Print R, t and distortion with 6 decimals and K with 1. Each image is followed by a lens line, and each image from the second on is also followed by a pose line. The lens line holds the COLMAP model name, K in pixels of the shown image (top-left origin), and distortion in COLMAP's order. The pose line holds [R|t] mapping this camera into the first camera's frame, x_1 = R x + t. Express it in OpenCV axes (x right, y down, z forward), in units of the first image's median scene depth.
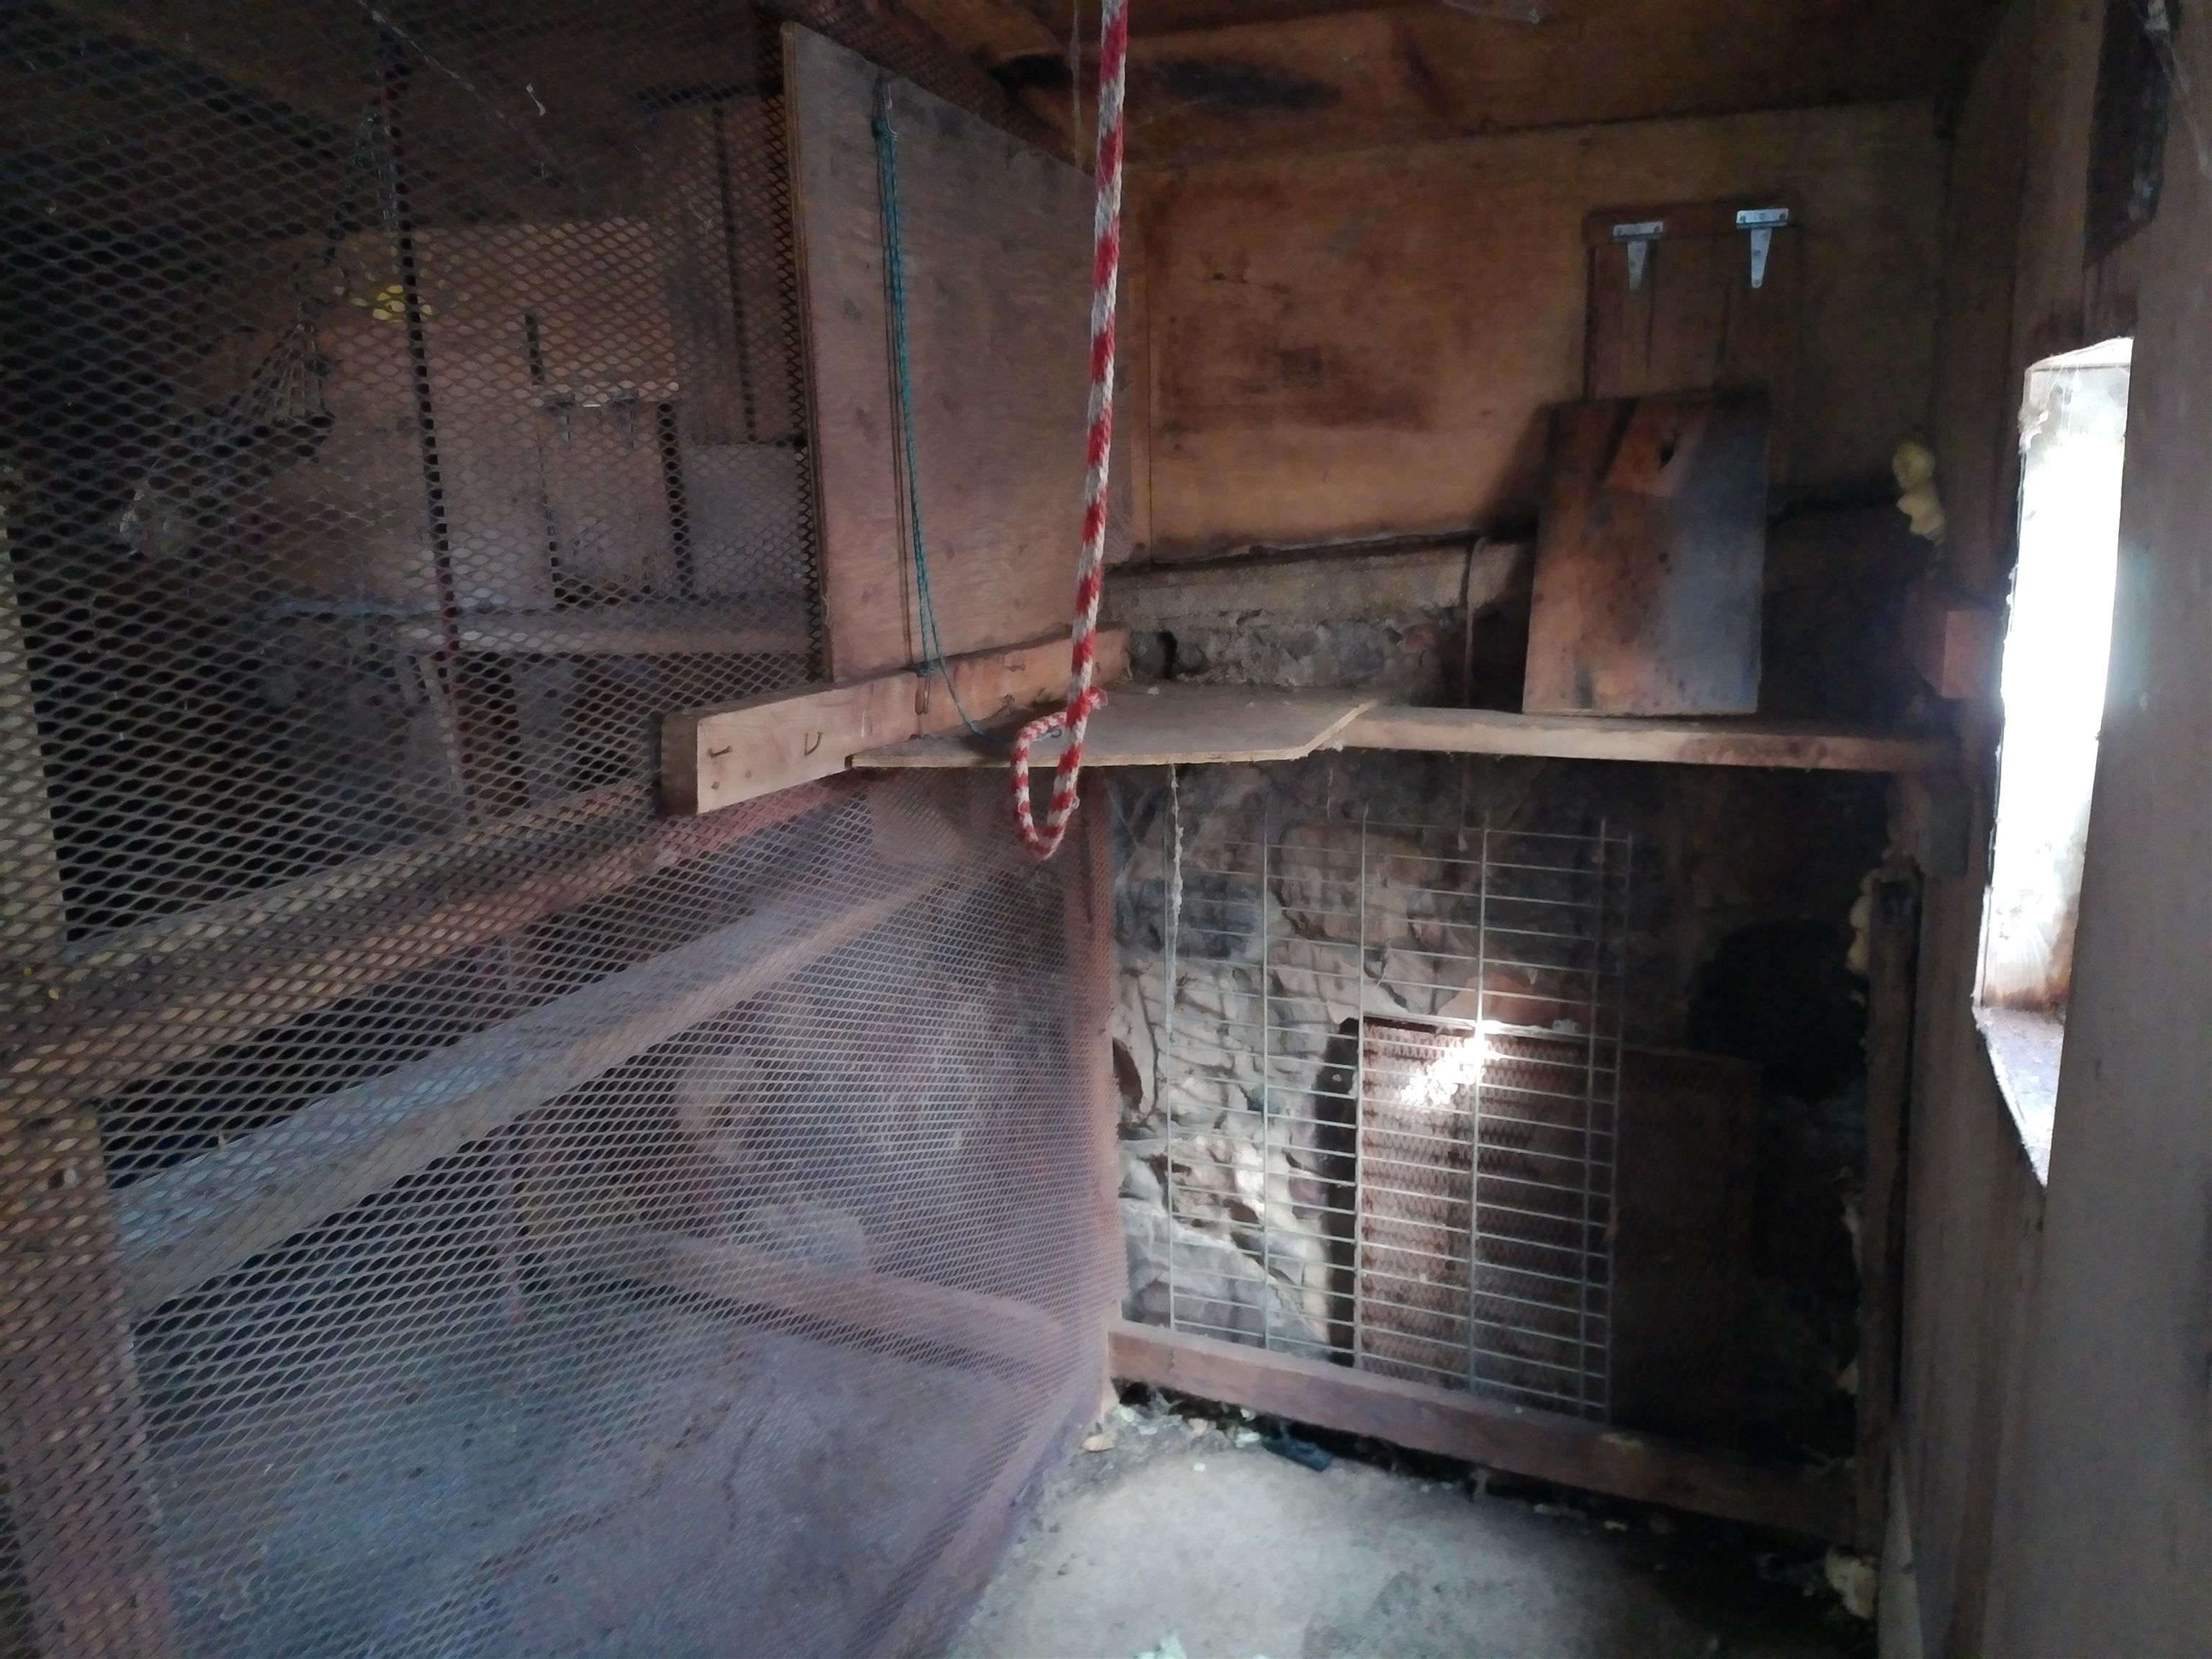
lens RADIAL K [[1625.7, 0, 1106.0], [0, 1625.7, 829.5], [0, 0, 1]] dist [0.122292, -0.176878]
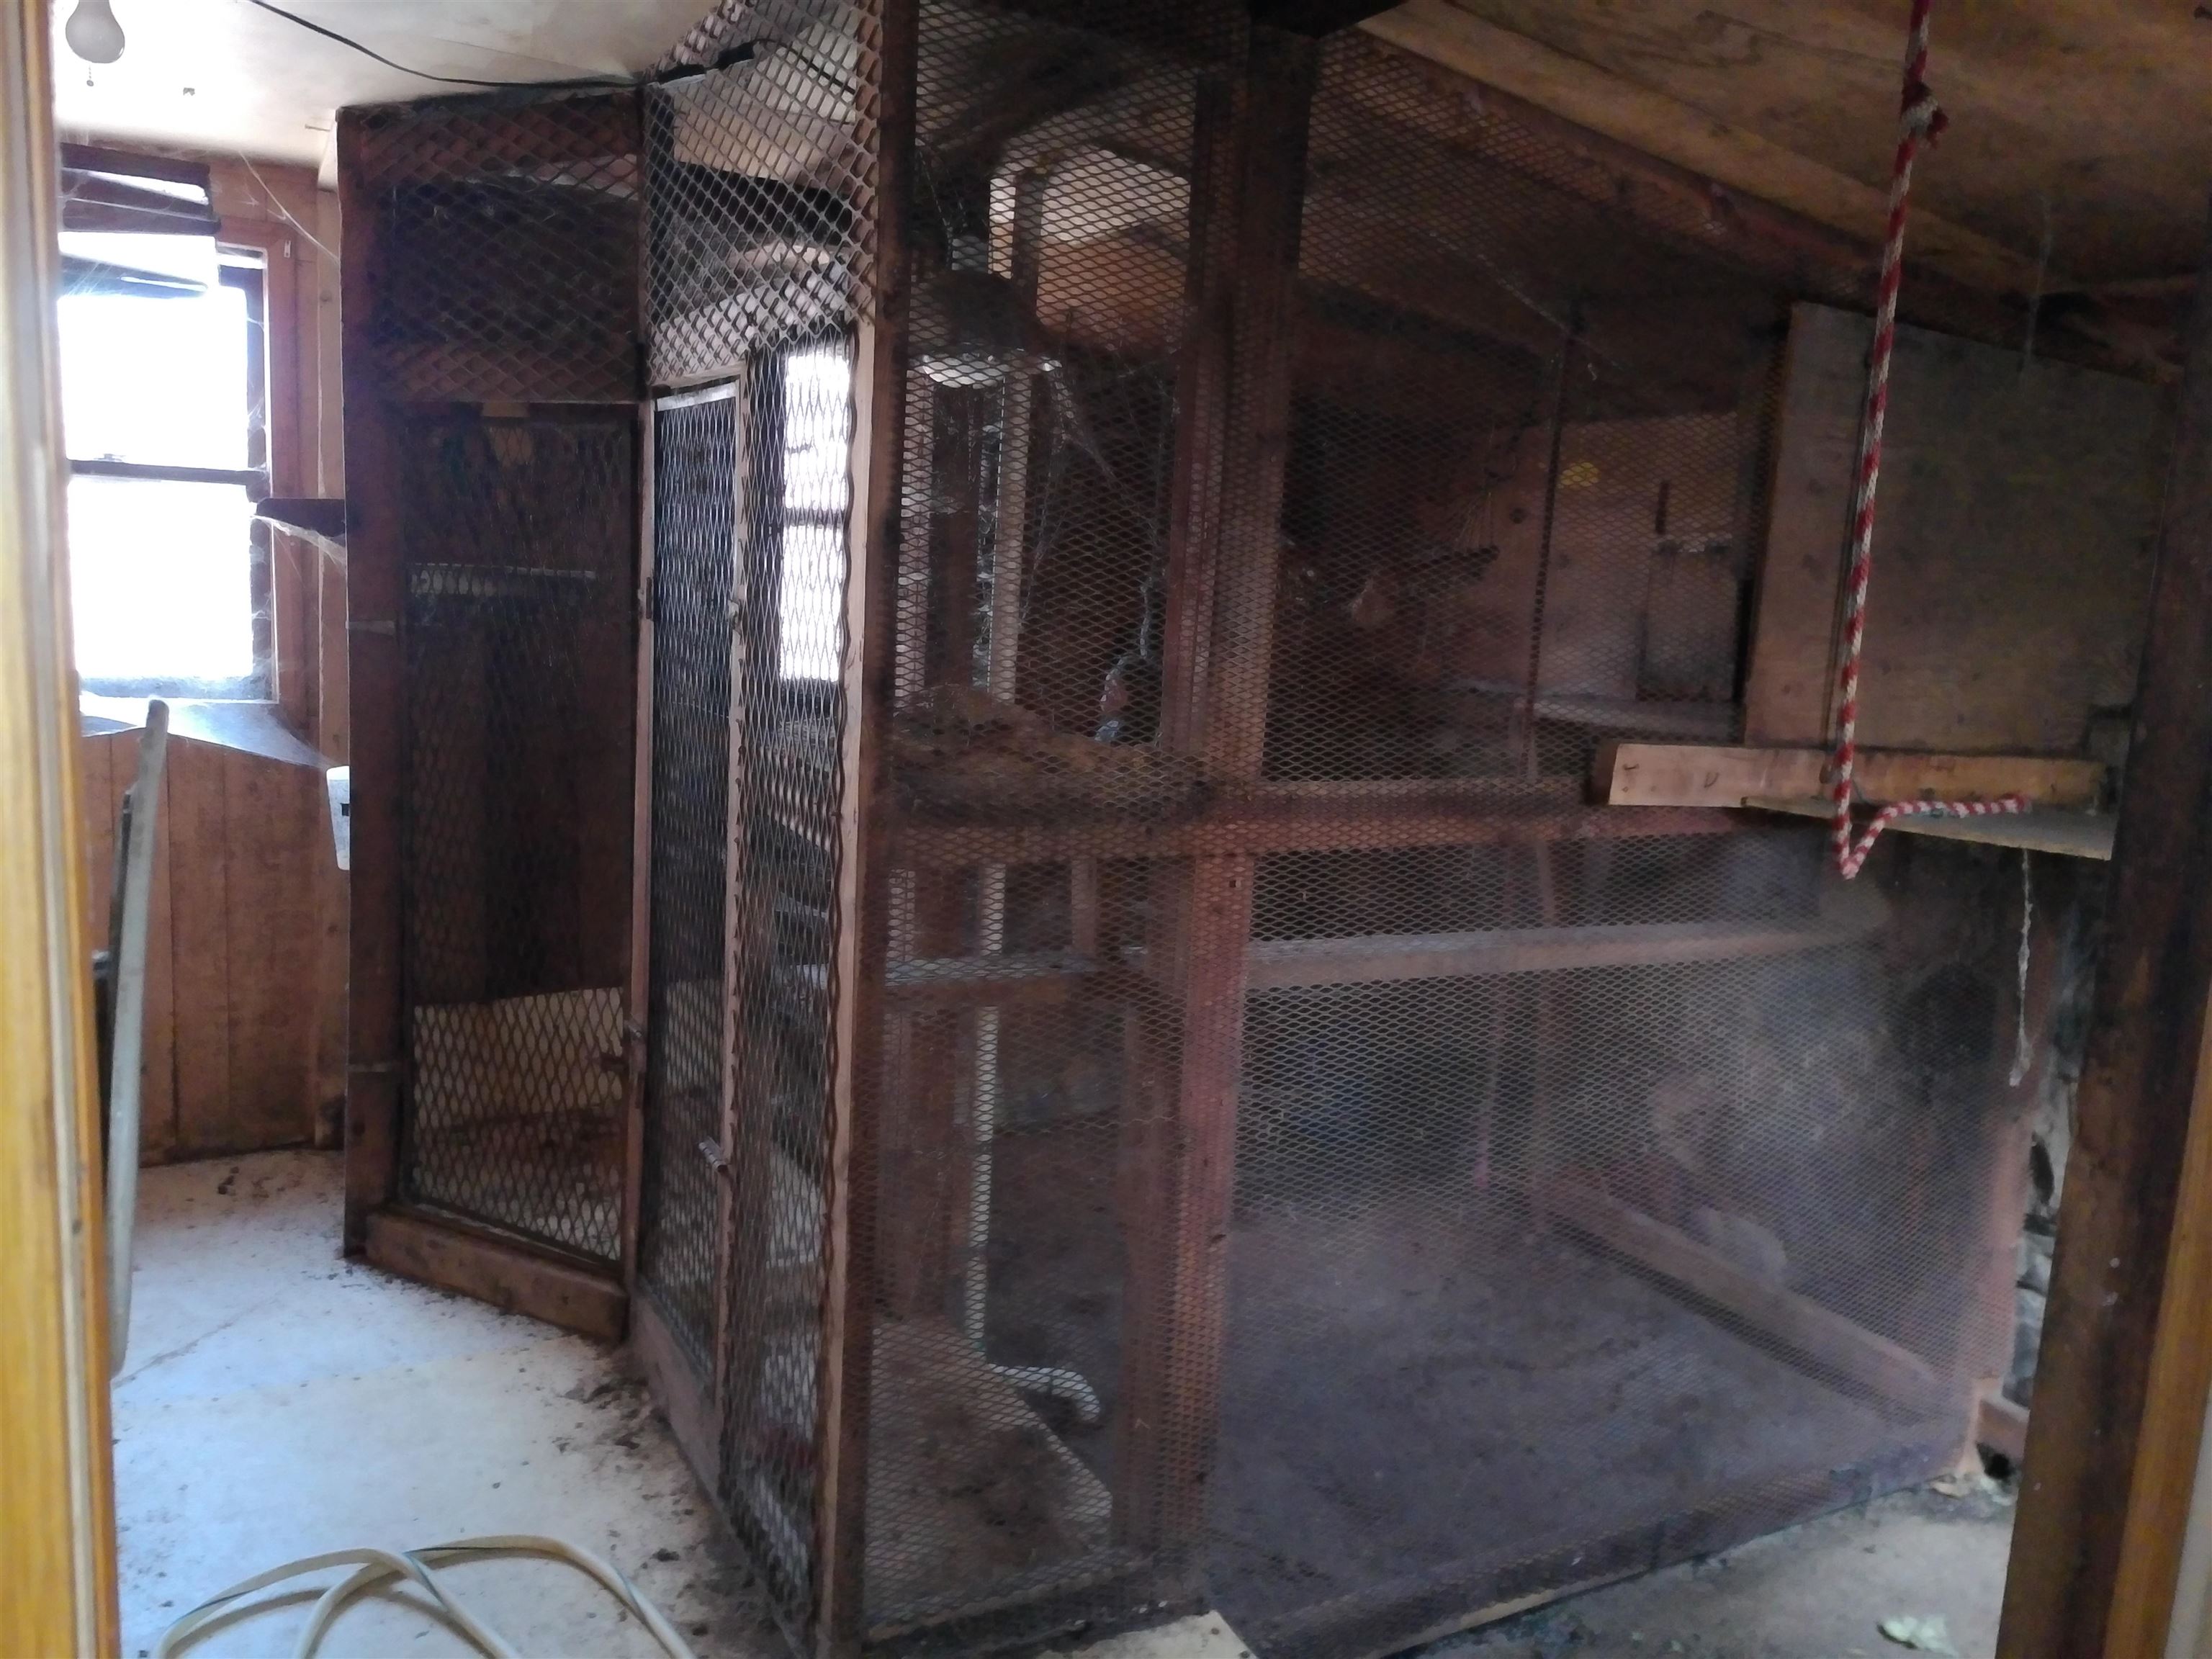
lens RADIAL K [[1625.7, 0, 1106.0], [0, 1625.7, 829.5], [0, 0, 1]] dist [0.122292, -0.176878]
pose [[0.750309, 0.162485, -0.640808, 0.334497], [-0.214626, 0.976689, -0.003649, 0.103034], [0.625277, 0.140272, 0.767692, -0.421186]]
